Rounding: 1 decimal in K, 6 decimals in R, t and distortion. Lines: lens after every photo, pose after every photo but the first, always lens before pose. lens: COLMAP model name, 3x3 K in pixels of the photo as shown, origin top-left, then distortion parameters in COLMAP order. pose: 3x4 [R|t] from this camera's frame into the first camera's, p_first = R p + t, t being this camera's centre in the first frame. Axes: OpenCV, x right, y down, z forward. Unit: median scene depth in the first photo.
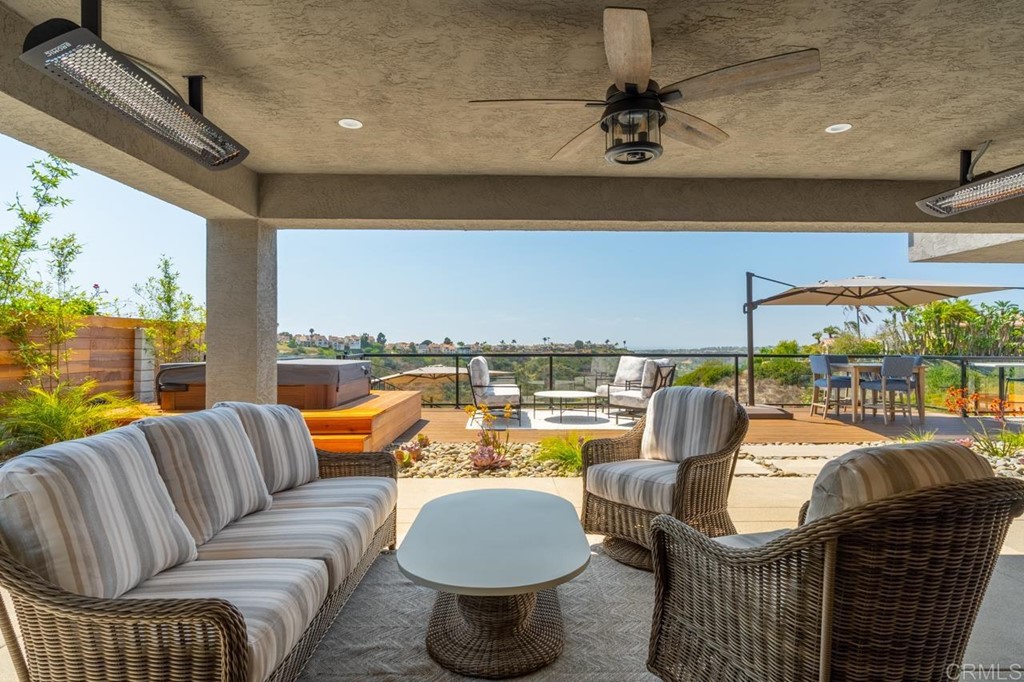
lens RADIAL K [[541.3, 0, 509.8], [0, 541.3, 349.2], [0, 0, 1]] dist [-0.013546, 0.006944]
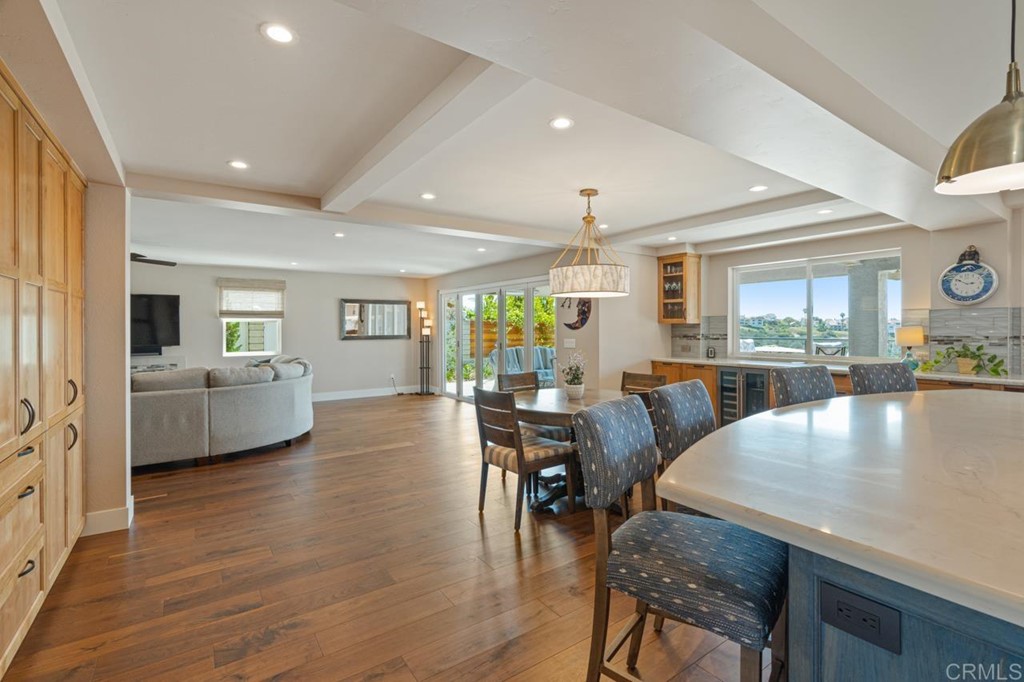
lens RADIAL K [[468.7, 0, 513.7], [0, 468.7, 327.1], [0, 0, 1]] dist [-0.008974, 0.003738]
pose [[0.567801, -0.004799, -0.823152, 0.586400], [-0.005273, 0.999941, -0.009467, -0.006064], [0.823149, 0.009716, 0.567742, -0.313853]]
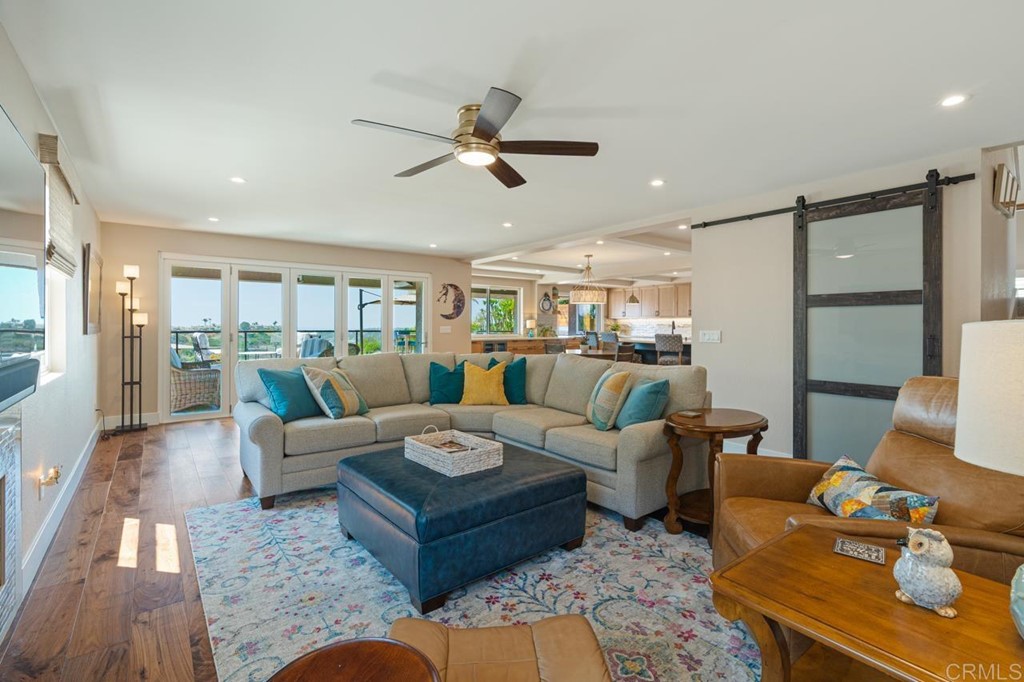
lens RADIAL K [[468.7, 0, 514.6], [0, 468.7, 327.7], [0, 0, 1]] dist [-0.008974, 0.003738]
pose [[0.796017, -0.001431, 0.605272, -0.117174], [0.004163, 0.999986, -0.003112, 0.005791], [-0.605259, 0.004997, 0.796013, -0.559770]]
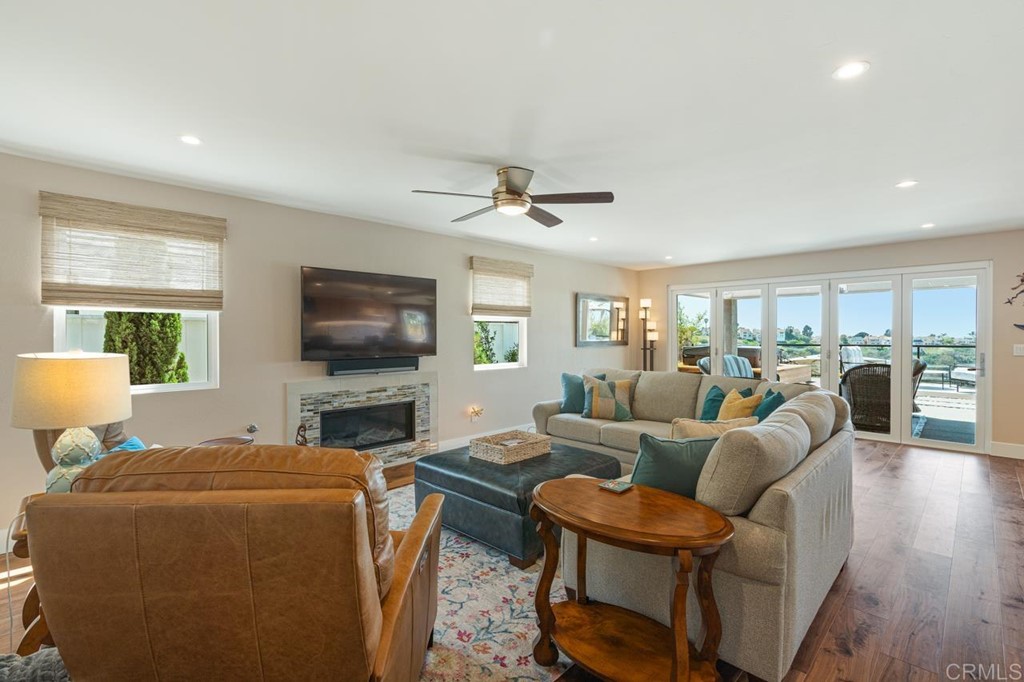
lens RADIAL K [[468.7, 0, 522.1], [0, 468.7, 345.6], [0, 0, 1]] dist [-0.008974, 0.003738]
pose [[0.709995, 0.012963, -0.704087, 0.183936], [-0.006044, 0.999906, 0.012315, 0.000500], [0.704180, -0.004488, 0.710007, -0.558473]]
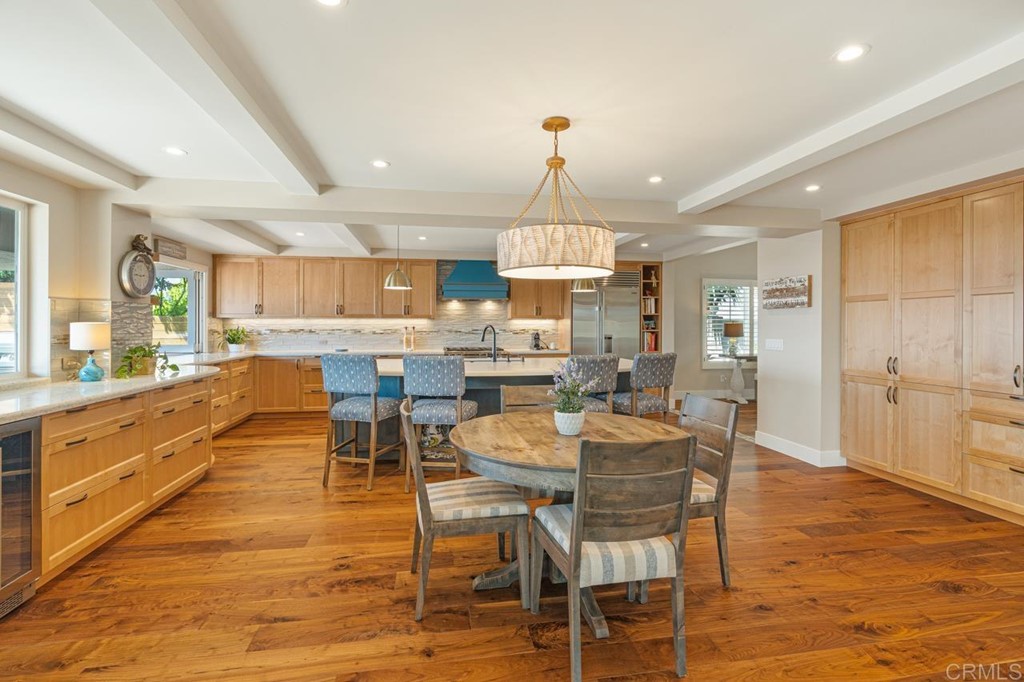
lens RADIAL K [[468.7, 0, 507.6], [0, 468.7, 322.0], [0, 0, 1]] dist [-0.008974, 0.003738]
pose [[-0.162829, 0.004928, 0.986642, 0.156797], [0.010601, 0.999939, -0.003245, -0.008247], [-0.986597, 0.009931, -0.162871, -0.050354]]
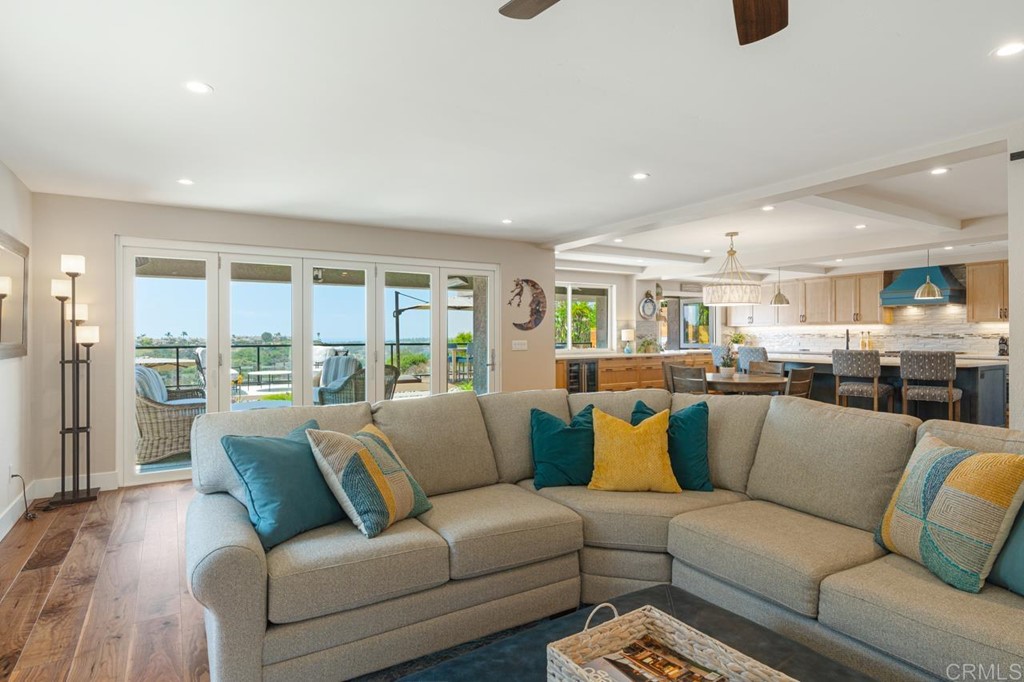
lens RADIAL K [[553.5, 0, 513.8], [0, 553.5, 332.3], [0, 0, 1]] dist [-0.005229, 0.002018]
pose [[0.853996, -0.002229, 0.520275, -0.082462], [0.010276, 0.999868, -0.012583, 0.000382], [-0.520178, 0.016092, 0.853906, -0.436374]]
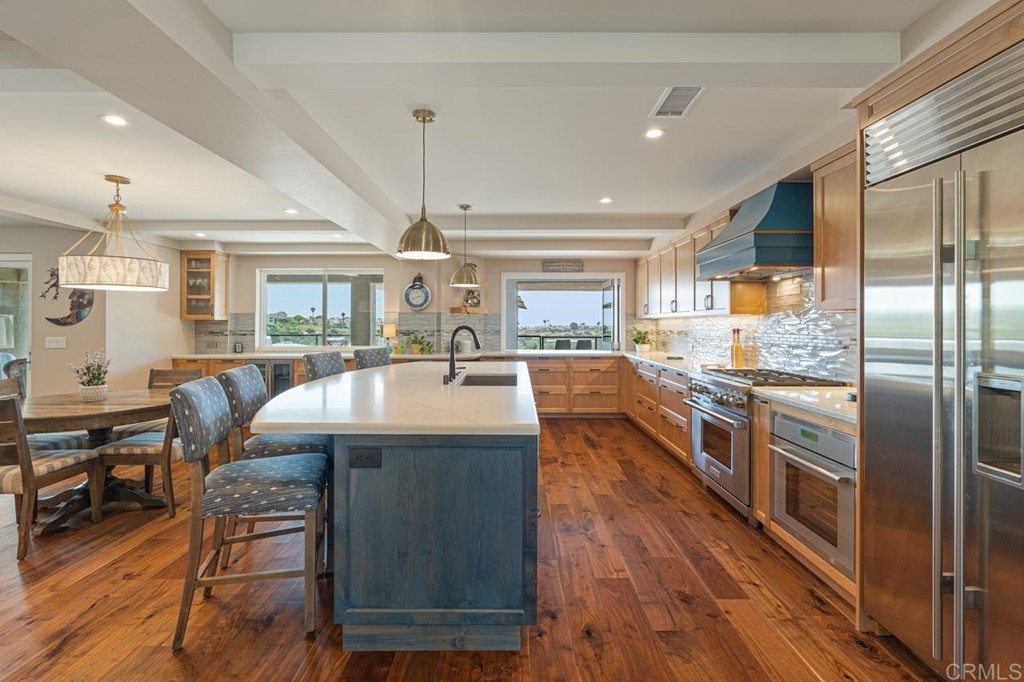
lens RADIAL K [[468.7, 0, 514.9], [0, 468.7, 324.0], [0, 0, 1]] dist [-0.008974, 0.003738]
pose [[0.999998, -0.000433, -0.001832, 0.607128], [0.000408, 0.999910, -0.013376, -0.004342], [0.001838, 0.013375, 0.999909, -0.384647]]
